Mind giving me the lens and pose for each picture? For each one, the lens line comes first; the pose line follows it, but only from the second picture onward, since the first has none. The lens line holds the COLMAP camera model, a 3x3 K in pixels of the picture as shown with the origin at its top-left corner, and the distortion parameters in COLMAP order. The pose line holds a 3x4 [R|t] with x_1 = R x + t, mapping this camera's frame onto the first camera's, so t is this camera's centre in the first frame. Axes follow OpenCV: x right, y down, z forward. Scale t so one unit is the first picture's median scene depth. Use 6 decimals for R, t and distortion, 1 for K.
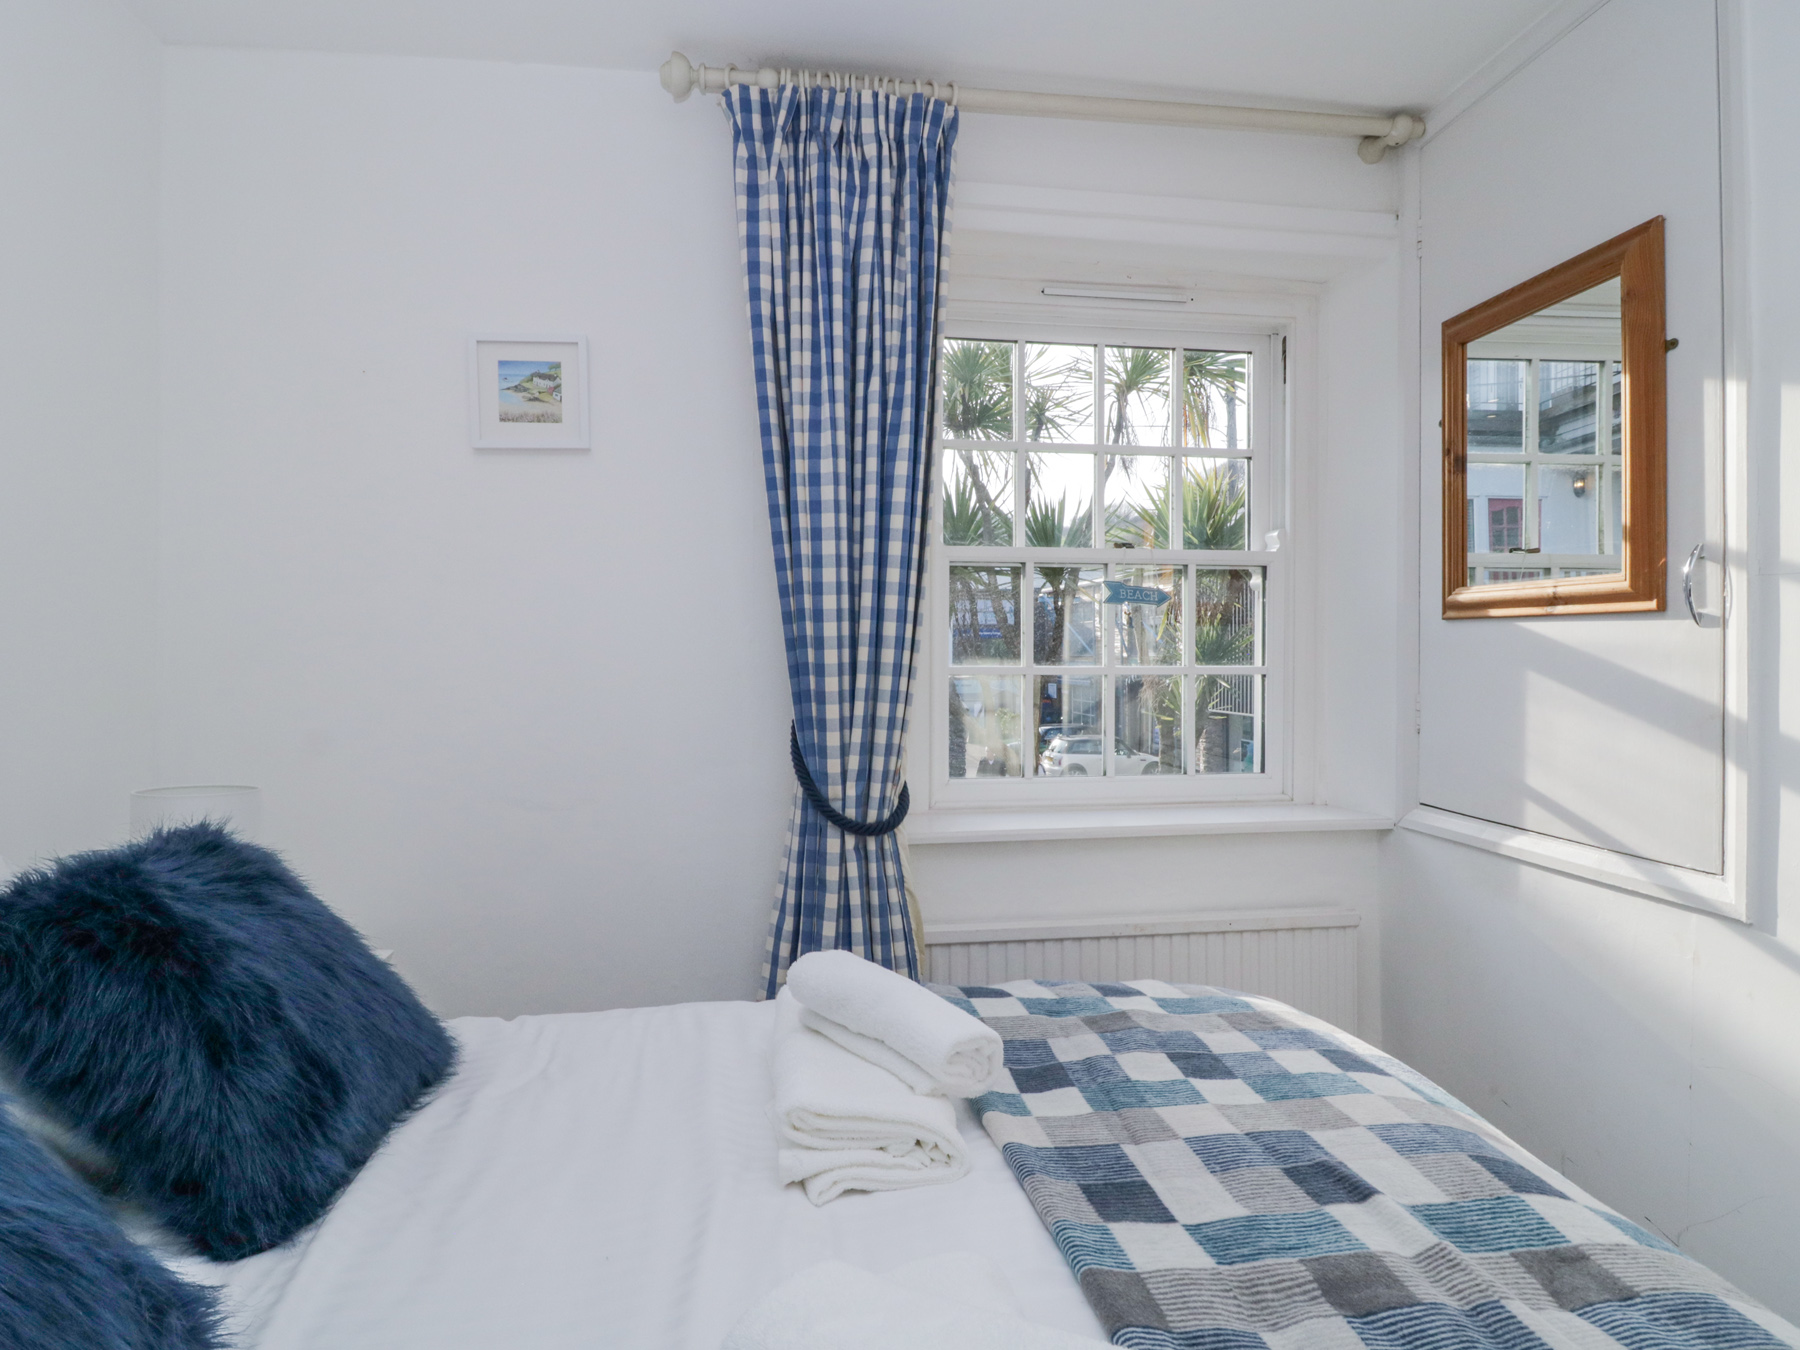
lens RADIAL K [[972.4, 0, 898.0], [0, 972.4, 640.4], [0, 0, 1]] dist [0.018721, -0.029204]
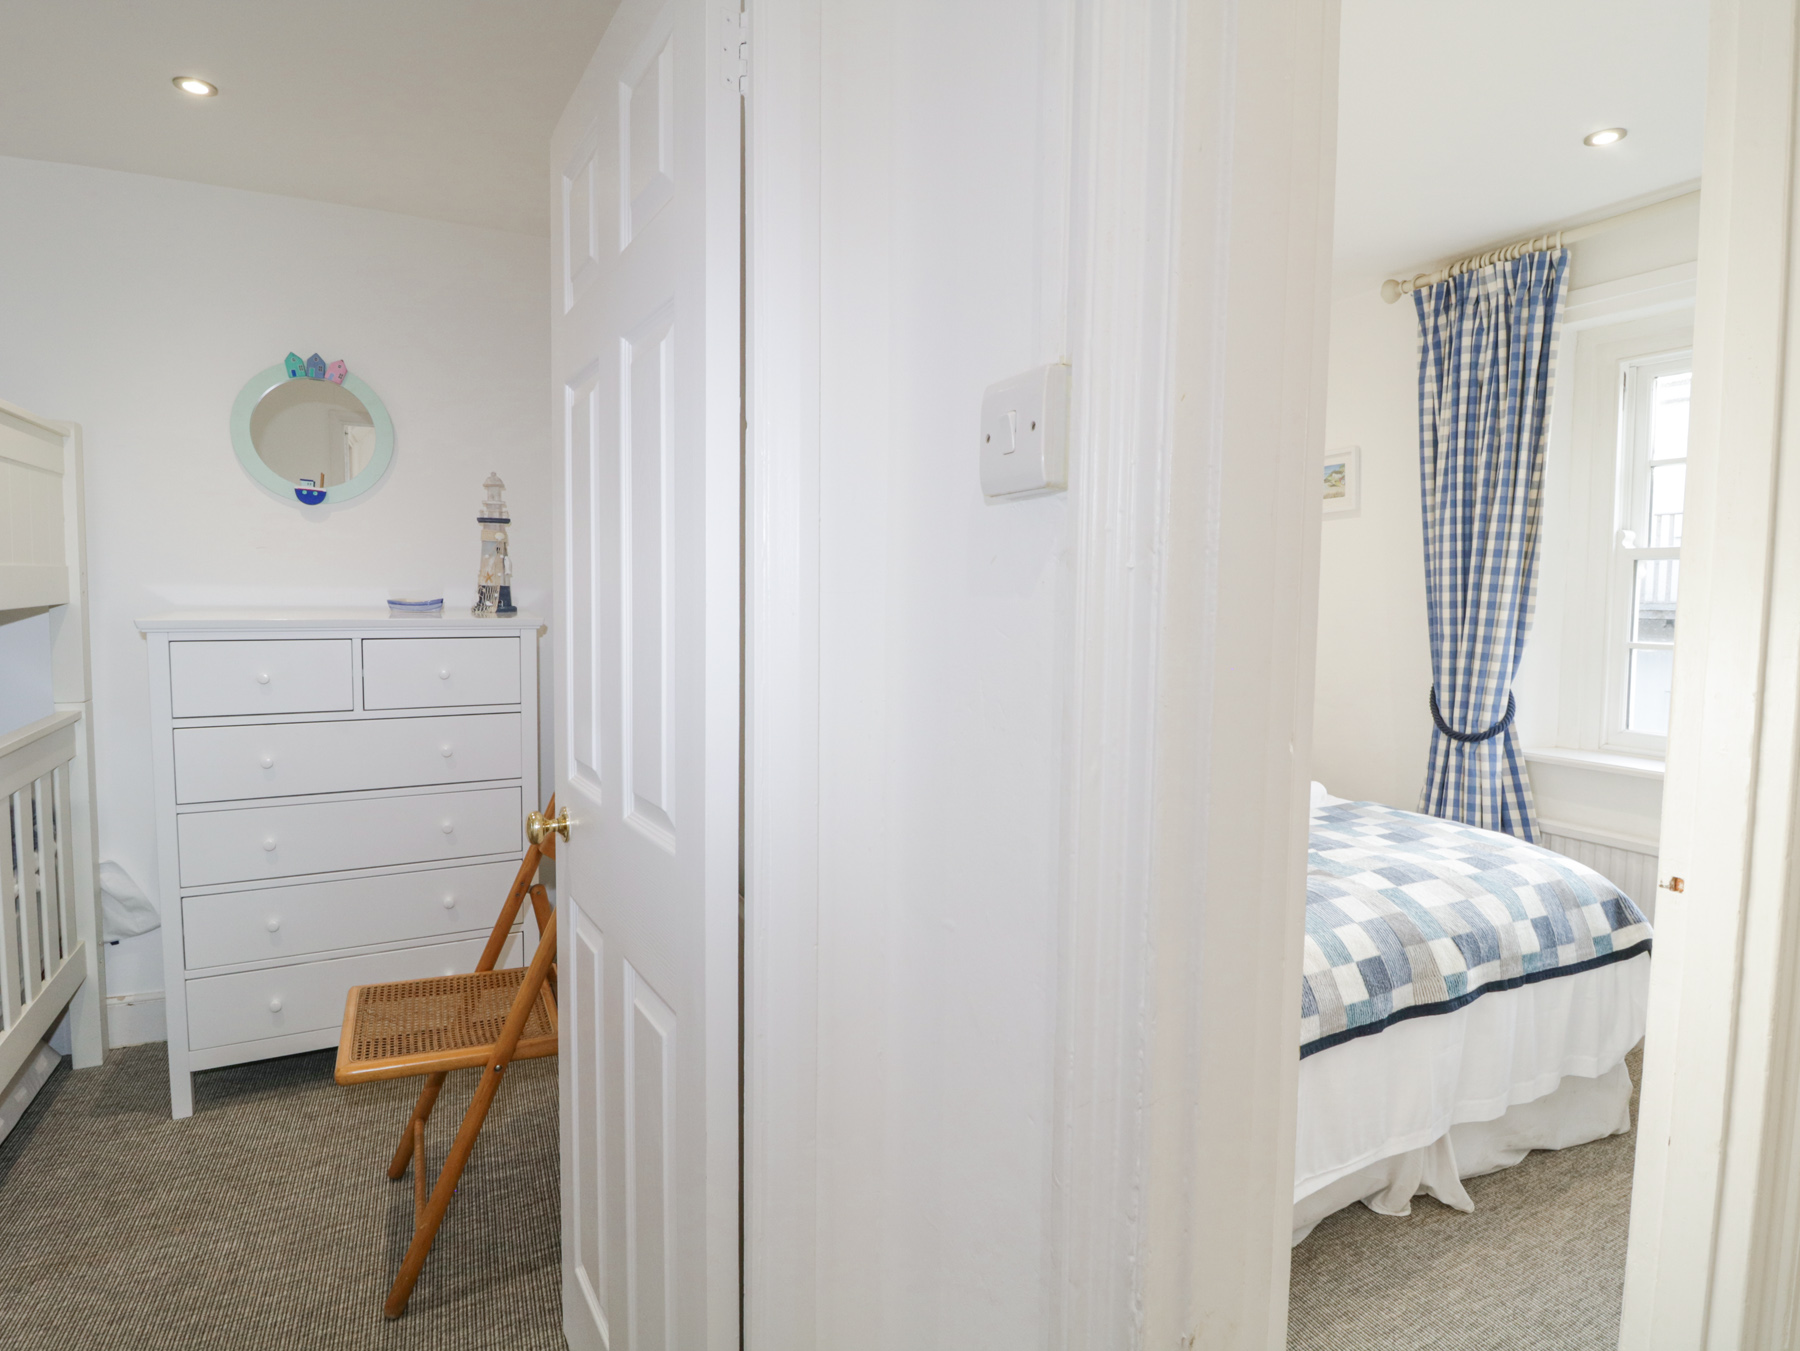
lens RADIAL K [[945.6, 0, 878.3], [0, 945.6, 653.0], [0, 0, 1]] dist [-0.002039, -0.000078]
pose [[0.308165, 0.056140, -0.949675, 1.157584], [-0.001773, 0.998289, 0.058439, -0.036454], [0.951331, -0.016325, 0.307737, -0.403228]]
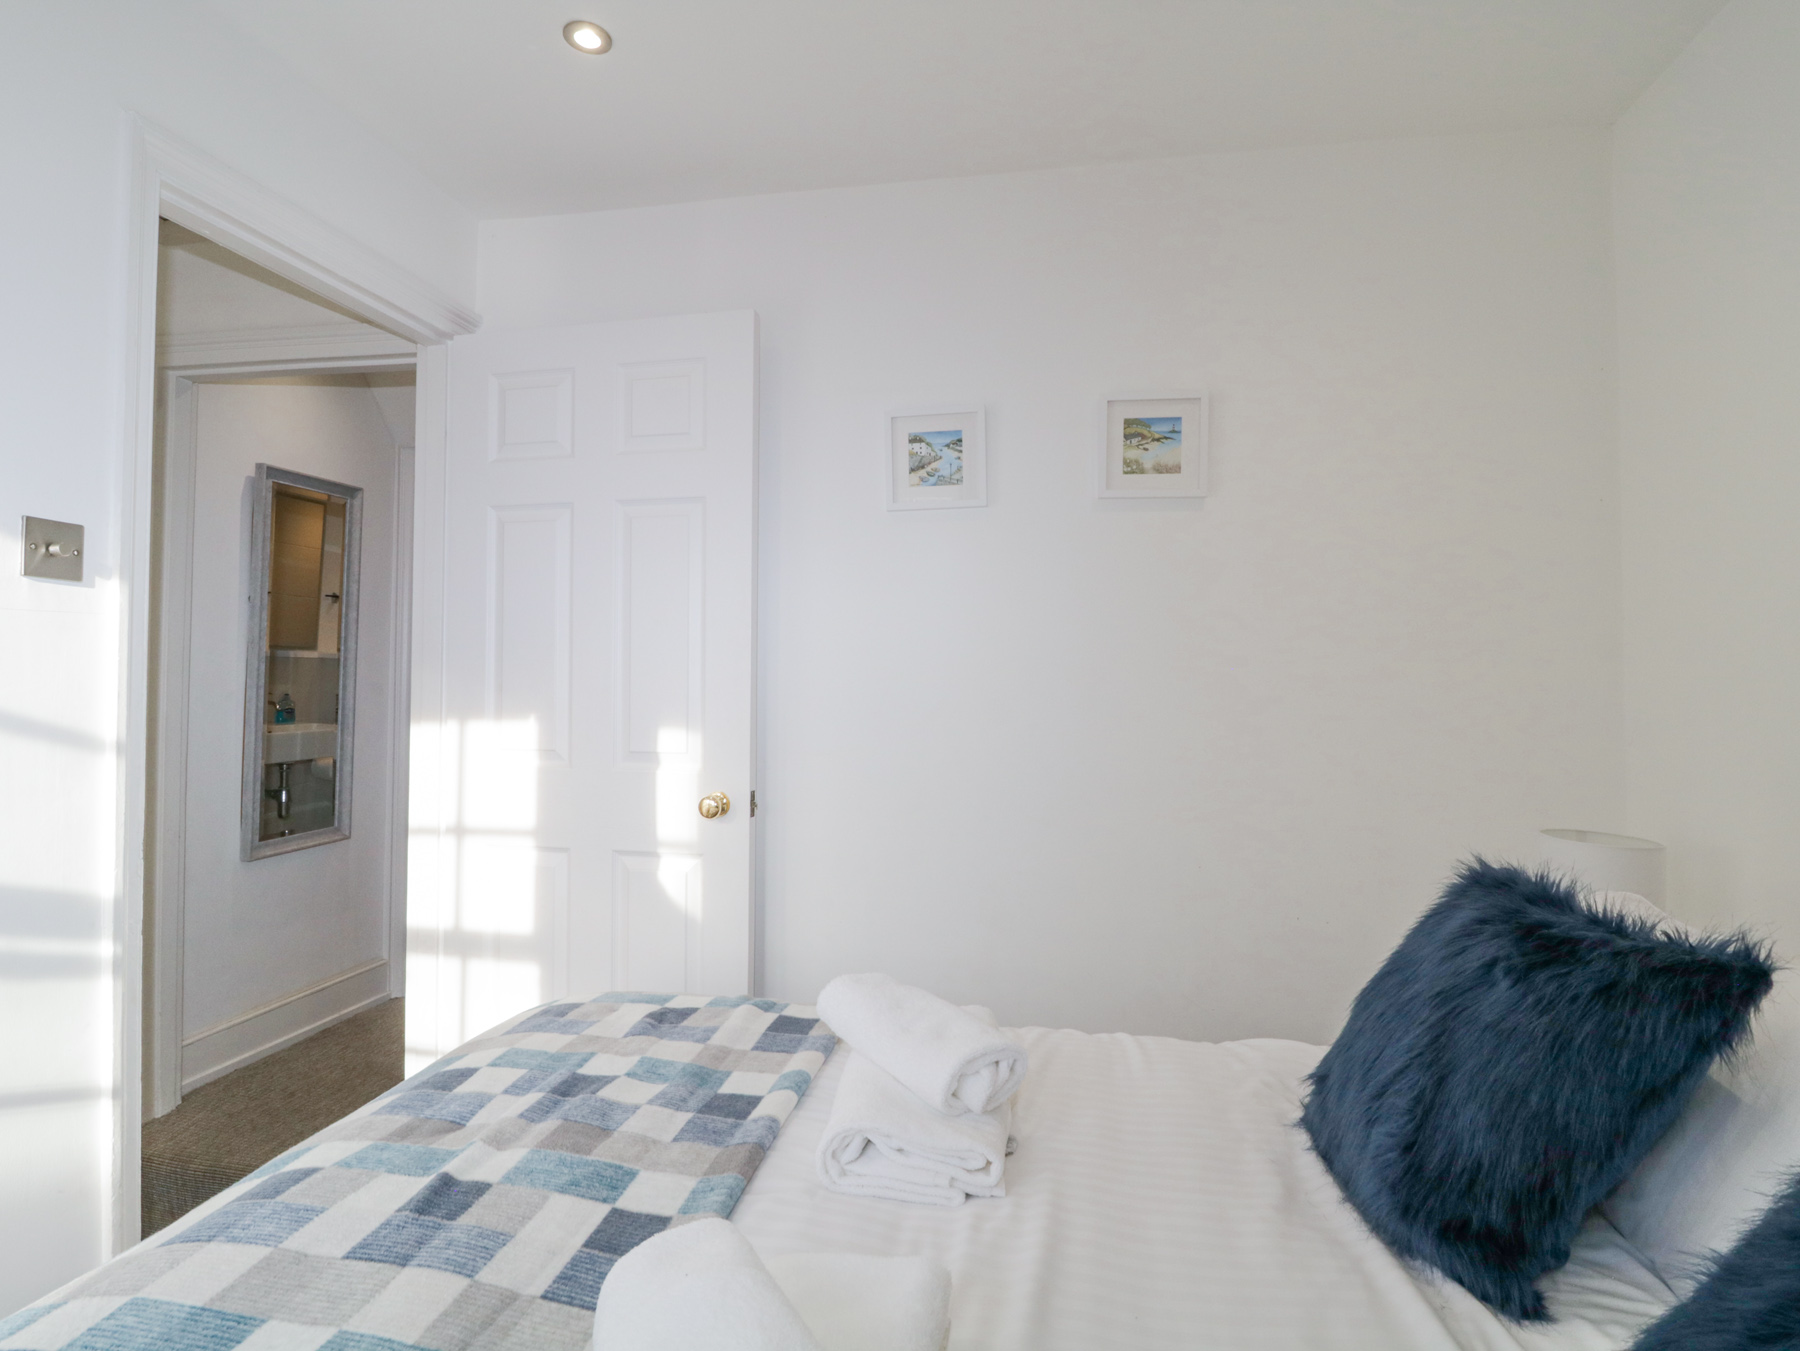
lens RADIAL K [[906.1, 0, 900.0], [0, 906.1, 675.5], [0, 0, 1]] dist [-0.068133, 0.000218]
pose [[-0.947424, -0.013301, 0.319706, -0.152379], [-0.014359, 0.999896, -0.000953, -0.007863], [-0.319660, -0.005493, -0.947516, 0.836984]]
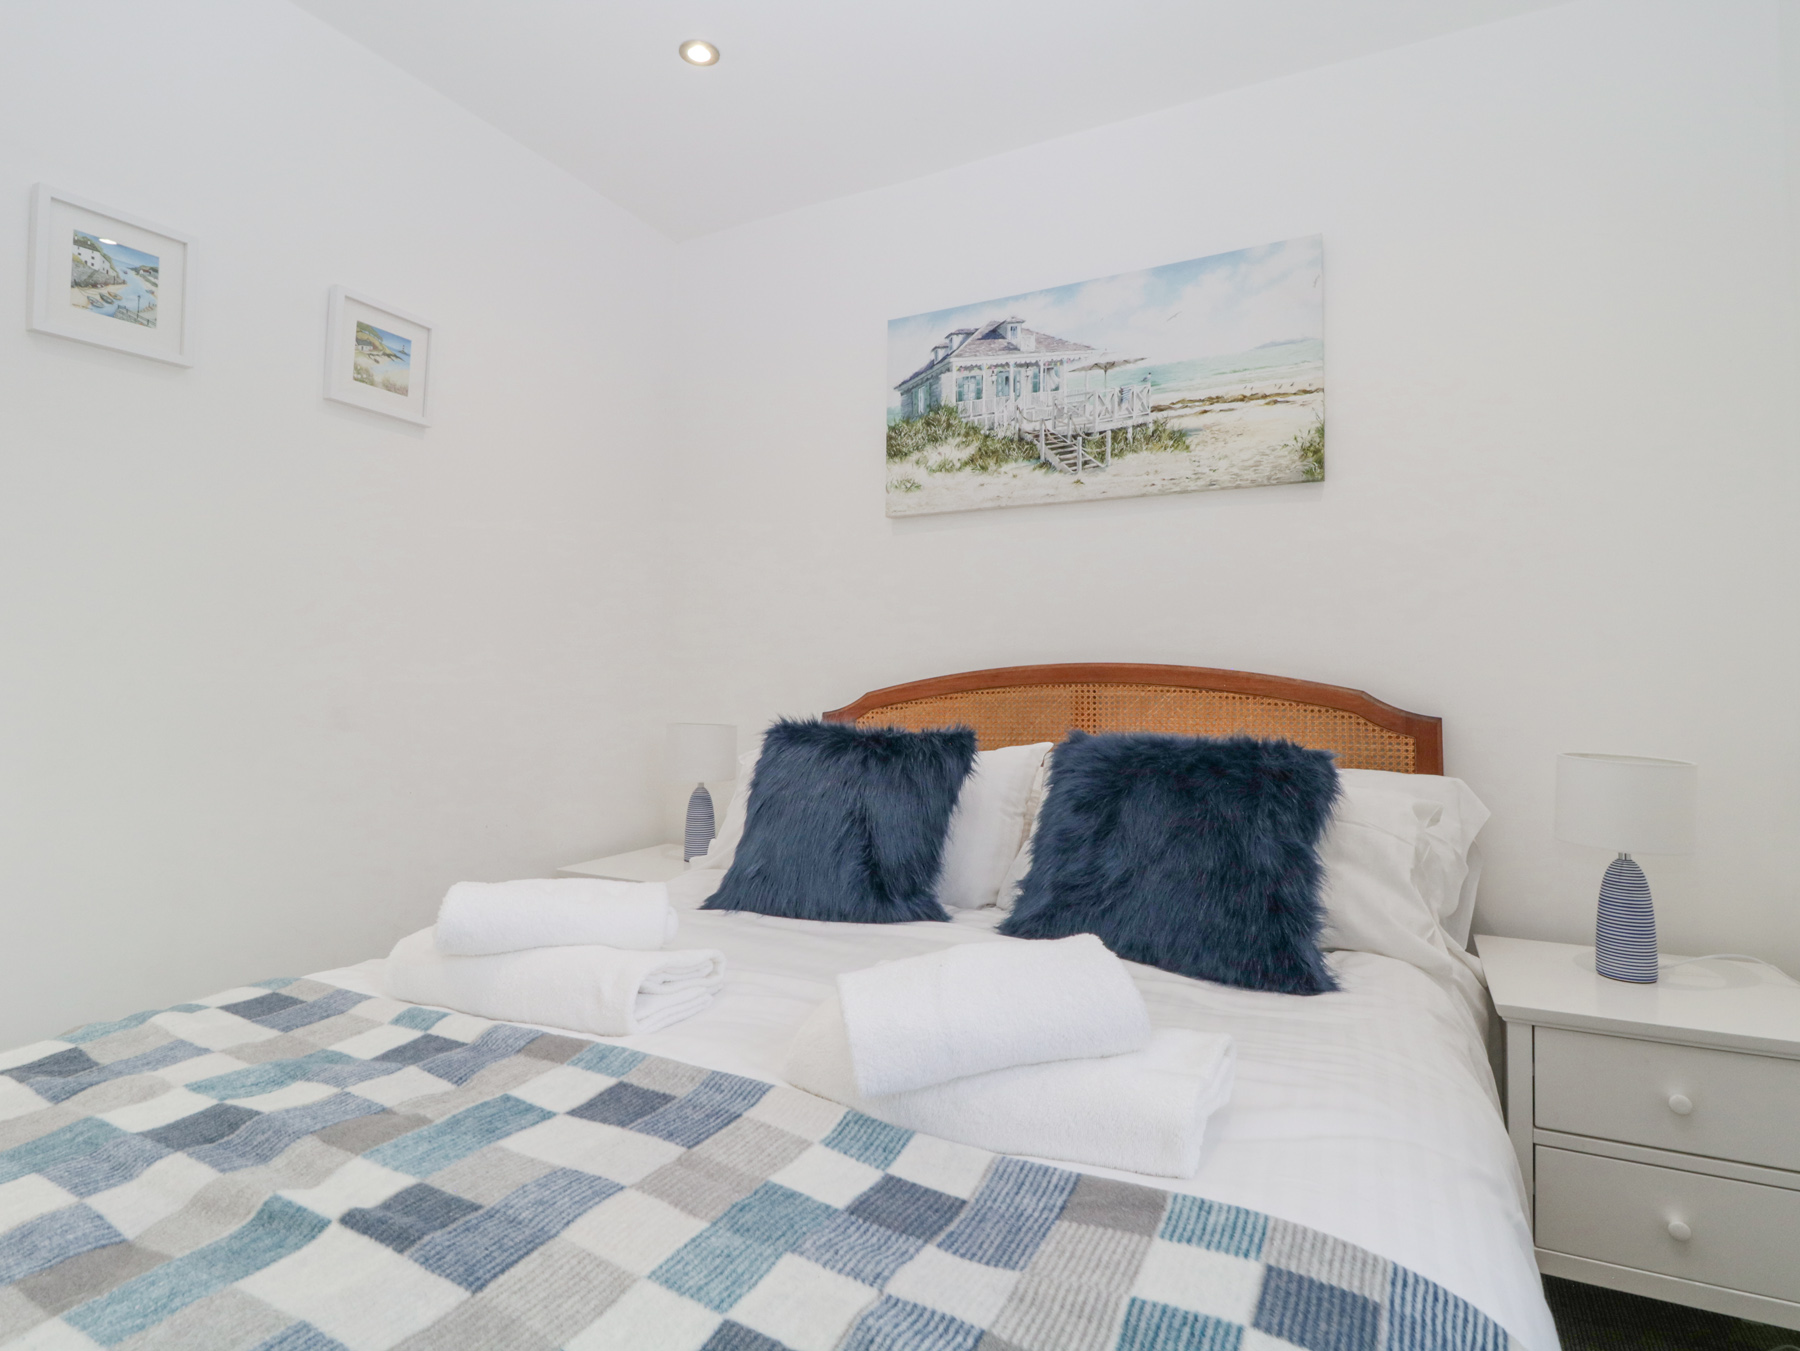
lens RADIAL K [[938.8, 0, 894.1], [0, 938.8, 646.3], [0, 0, 1]] dist [0.015807, -0.025140]
pose [[-0.583941, -0.043404, -0.810635, 0.394318], [-0.010268, 0.998885, -0.046087, 0.078082], [0.811731, -0.018588, -0.583735, 0.822745]]
